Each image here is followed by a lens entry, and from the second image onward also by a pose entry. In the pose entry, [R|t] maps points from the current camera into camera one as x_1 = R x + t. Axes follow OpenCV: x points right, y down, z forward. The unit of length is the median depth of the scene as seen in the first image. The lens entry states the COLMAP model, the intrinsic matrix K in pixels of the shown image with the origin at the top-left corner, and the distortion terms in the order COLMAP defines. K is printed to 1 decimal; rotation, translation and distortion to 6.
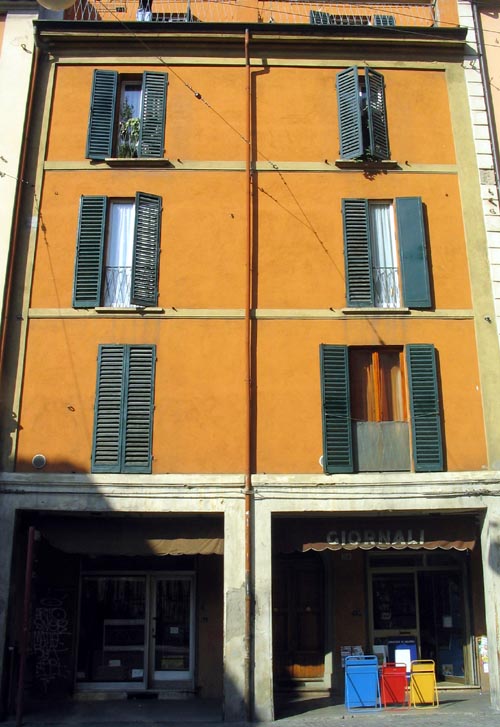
lens RADIAL K [[744.4, 0, 250.0], [0, 744.4, 363.5], [0, 0, 1]] dist [-0.151577, 0.019203]
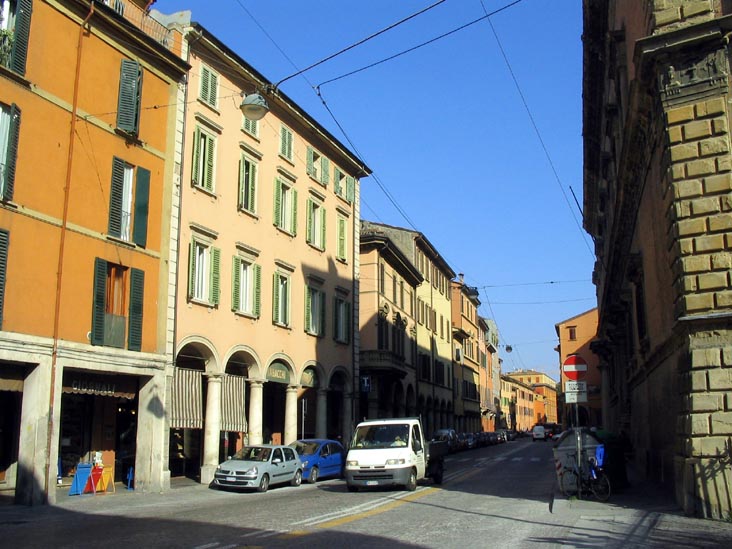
lens RADIAL K [[771.9, 0, 366.0], [0, 771.9, 274.5], [0, 0, 1]] dist [-0.190924, 0.012222]
pose [[0.388099, 0.181949, 0.903479, -1.035426], [-0.266465, 0.960602, -0.078990, -0.017031], [-0.882256, -0.210090, 0.421292, -0.110117]]
